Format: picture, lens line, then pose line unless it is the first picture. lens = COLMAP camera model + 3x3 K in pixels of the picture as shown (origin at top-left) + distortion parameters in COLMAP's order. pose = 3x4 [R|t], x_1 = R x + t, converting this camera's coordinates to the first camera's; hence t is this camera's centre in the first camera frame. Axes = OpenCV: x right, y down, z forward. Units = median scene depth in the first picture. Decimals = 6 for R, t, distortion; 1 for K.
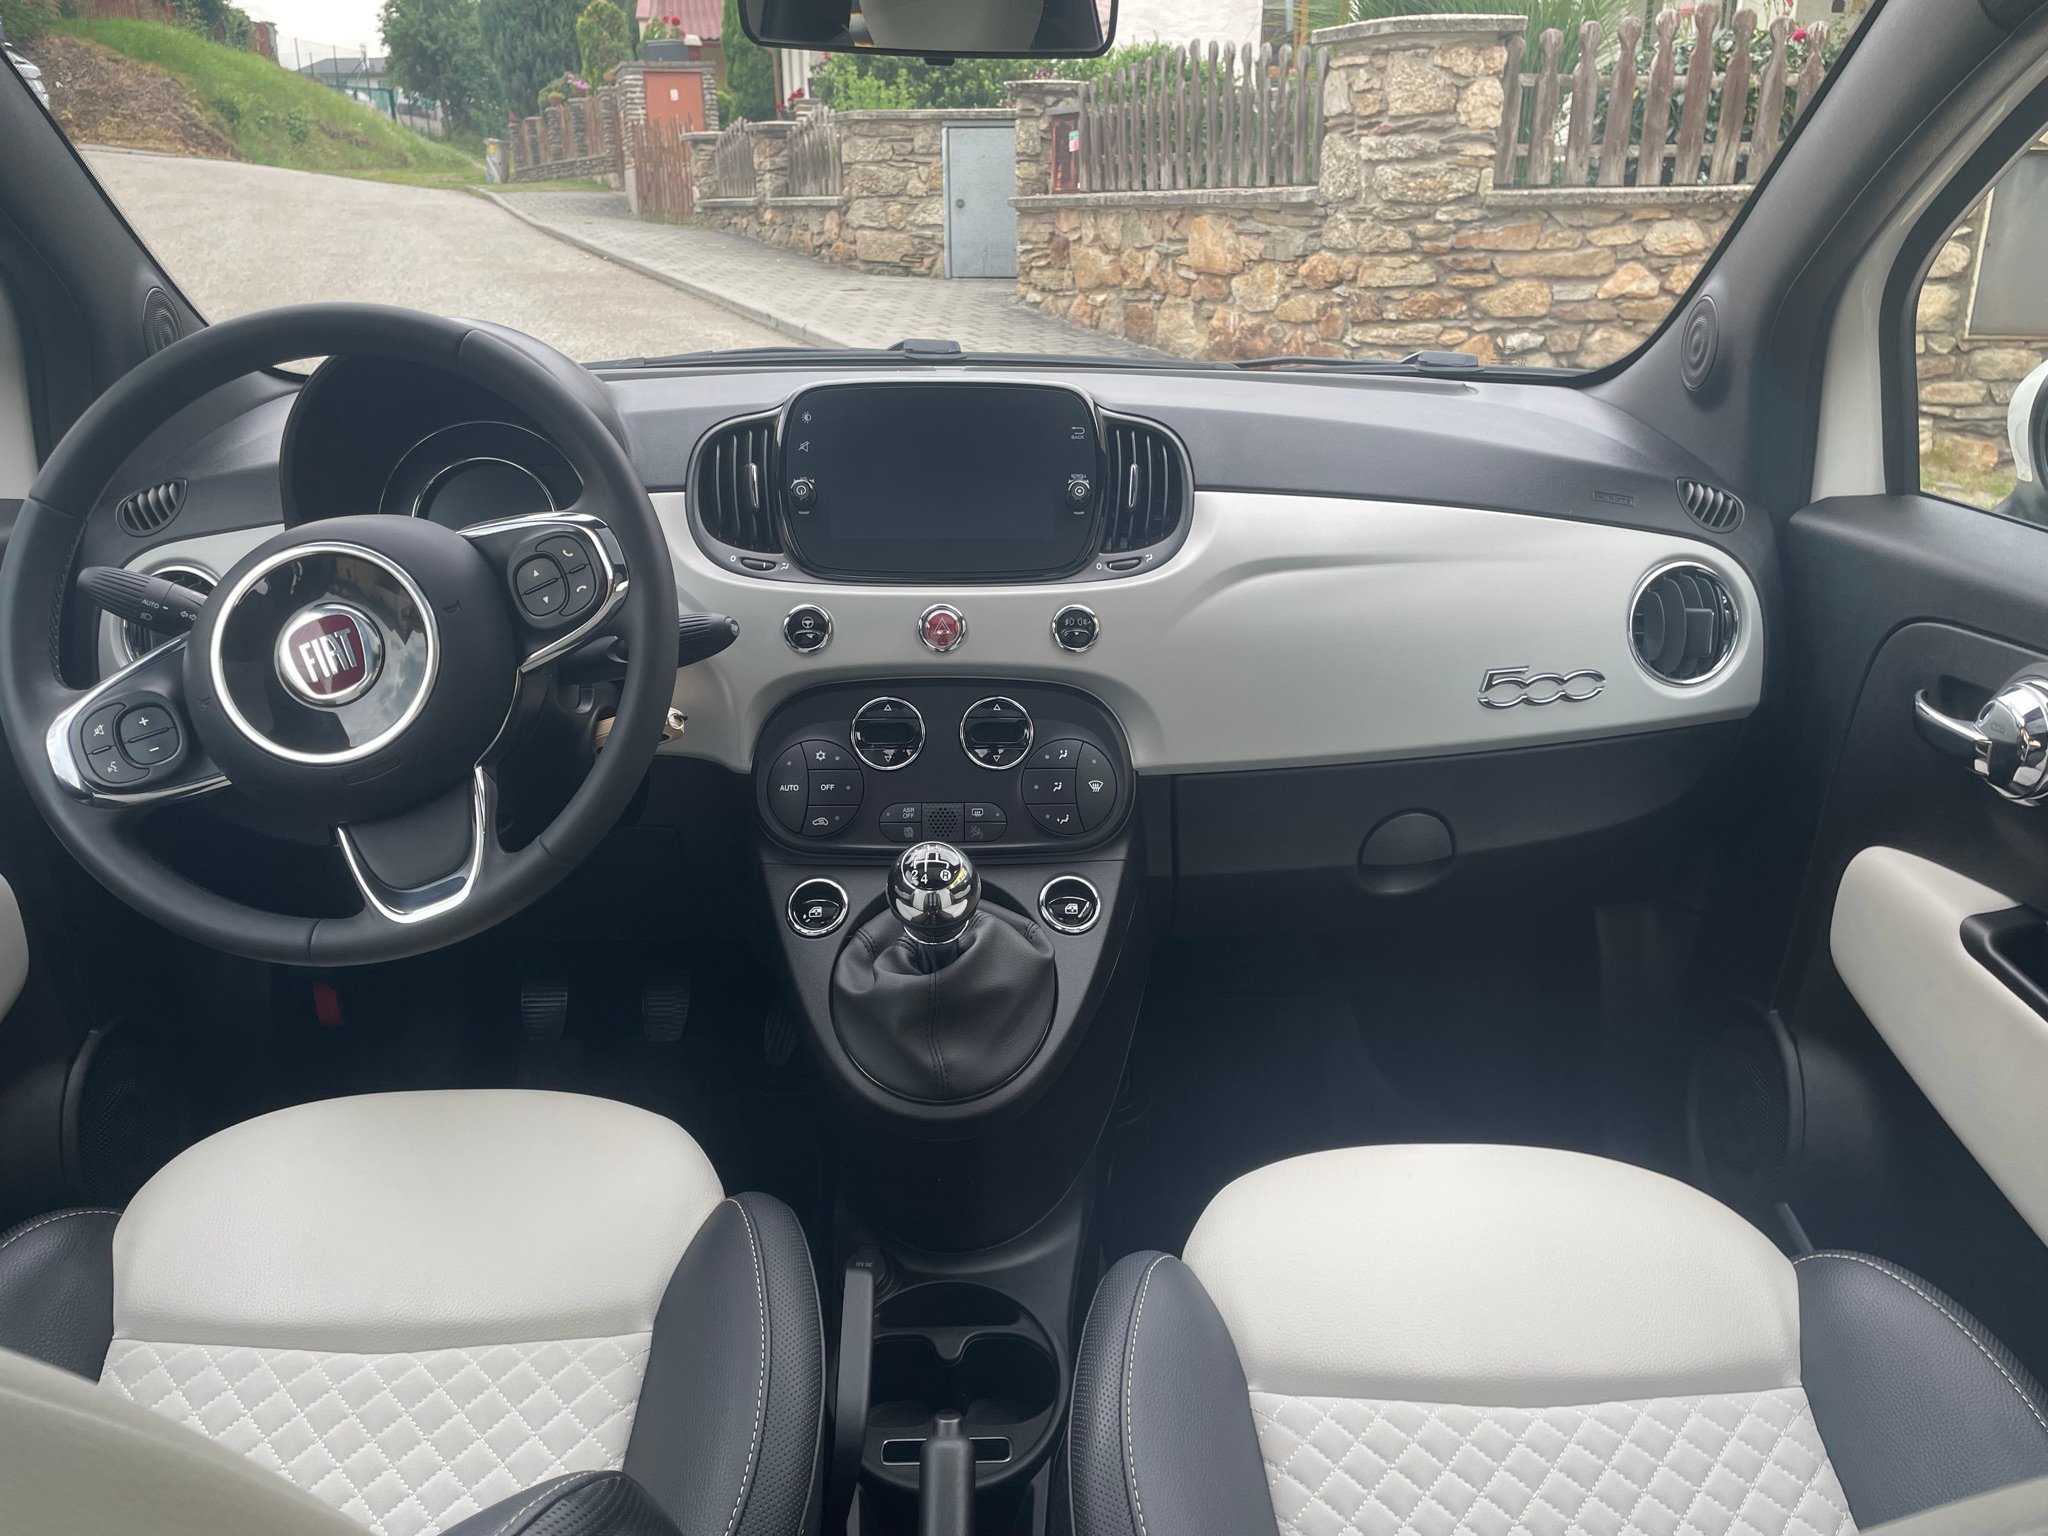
lens RADIAL K [[1505.6, 0, 1024.0], [0, 1505.6, 766.1], [0, 0, 1]] dist [-0.002138, -0.003427]
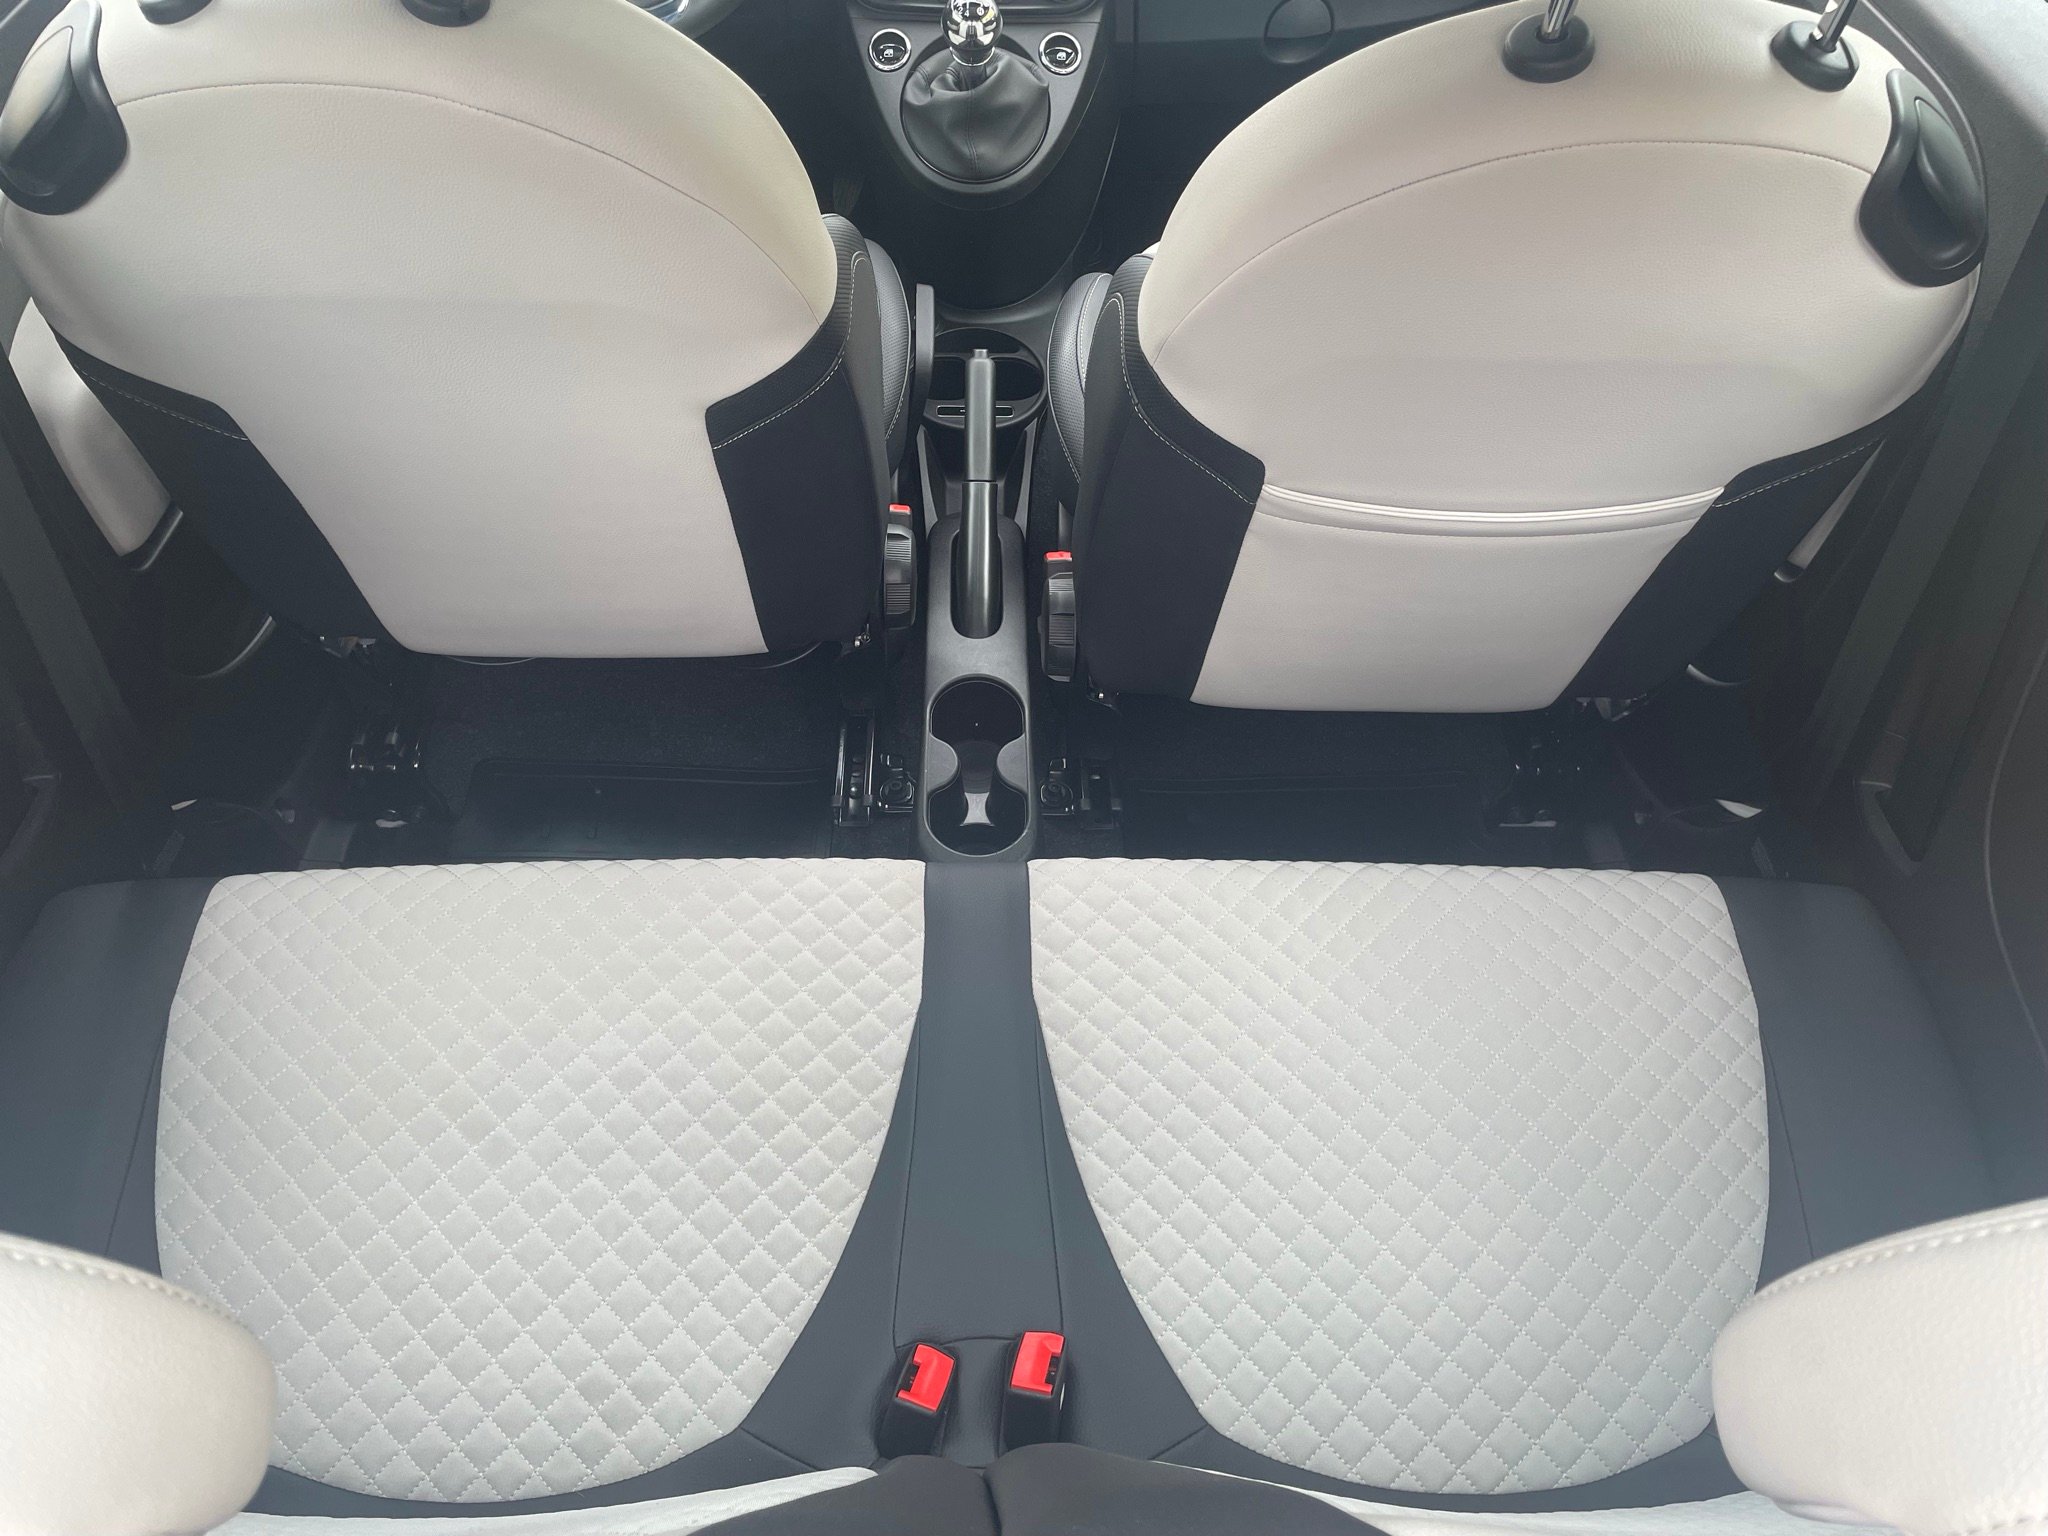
lens RADIAL K [[1505.6, 0, 1022.3], [0, 1505.6, 771.1], [0, 0, 1]] dist [-0.002138, -0.003427]
pose [[0.999763, 0.019895, 0.008816, -0.006144], [-0.021755, 0.904518, 0.425879, 0.108306], [0.000498, -0.425970, 0.904737, -0.675538]]
